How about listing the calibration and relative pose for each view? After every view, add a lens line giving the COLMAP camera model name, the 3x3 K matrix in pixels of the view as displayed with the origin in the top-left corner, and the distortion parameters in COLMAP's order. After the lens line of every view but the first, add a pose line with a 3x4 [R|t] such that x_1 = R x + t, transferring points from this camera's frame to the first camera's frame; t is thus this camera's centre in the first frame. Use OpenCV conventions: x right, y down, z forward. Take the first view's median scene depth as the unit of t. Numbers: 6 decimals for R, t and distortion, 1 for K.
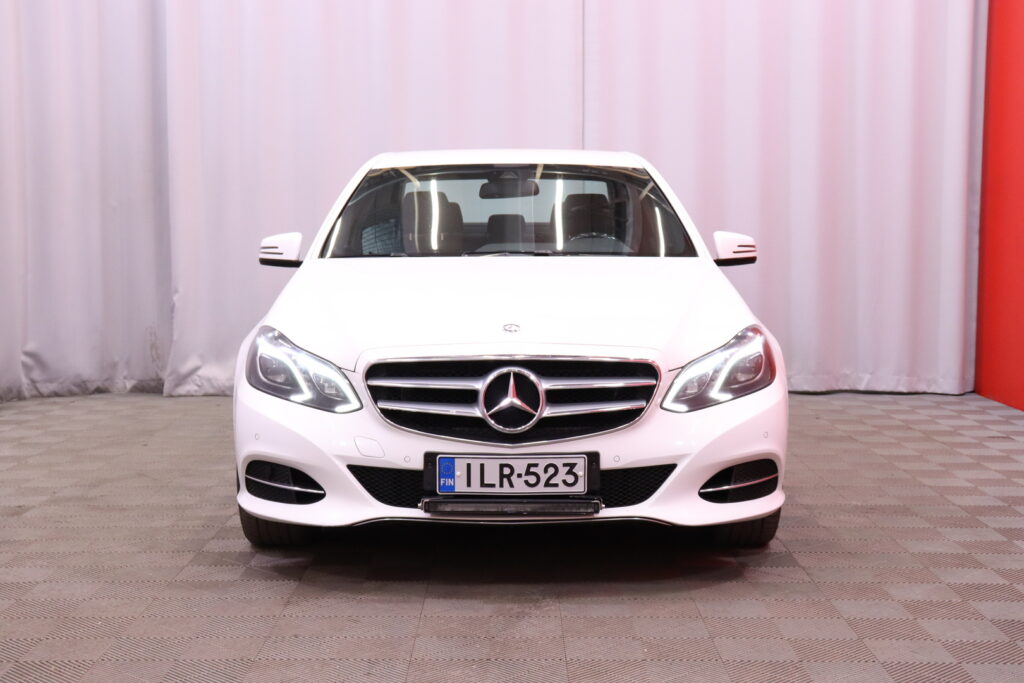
lens RADIAL K [[1531.7, 0, 513.9], [0, 1531.7, 346.6], [0, 0, 1]] dist [-0.120475, 0.000000]
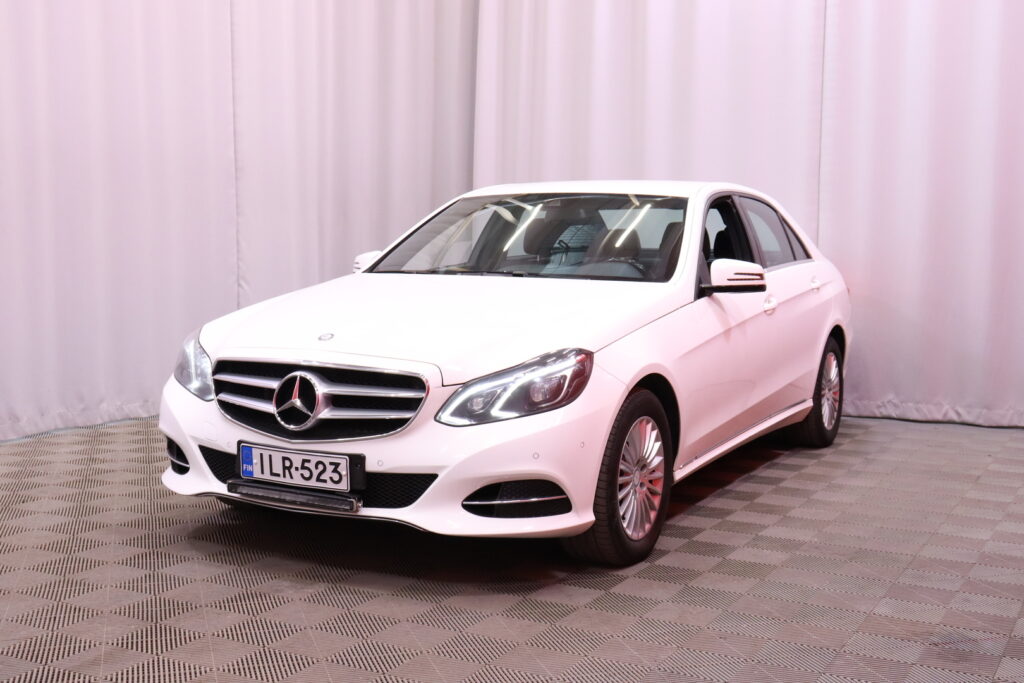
lens RADIAL K [[1215.7, 0, 513.6], [0, 1215.7, 342.5], [0, 0, 1]] dist [-0.073773, 0.000000]
pose [[0.882707, 0.055093, -0.466684, 0.542383], [-0.058593, 0.998257, 0.007020, -0.022576], [0.466257, 0.021148, 0.884396, 0.288620]]
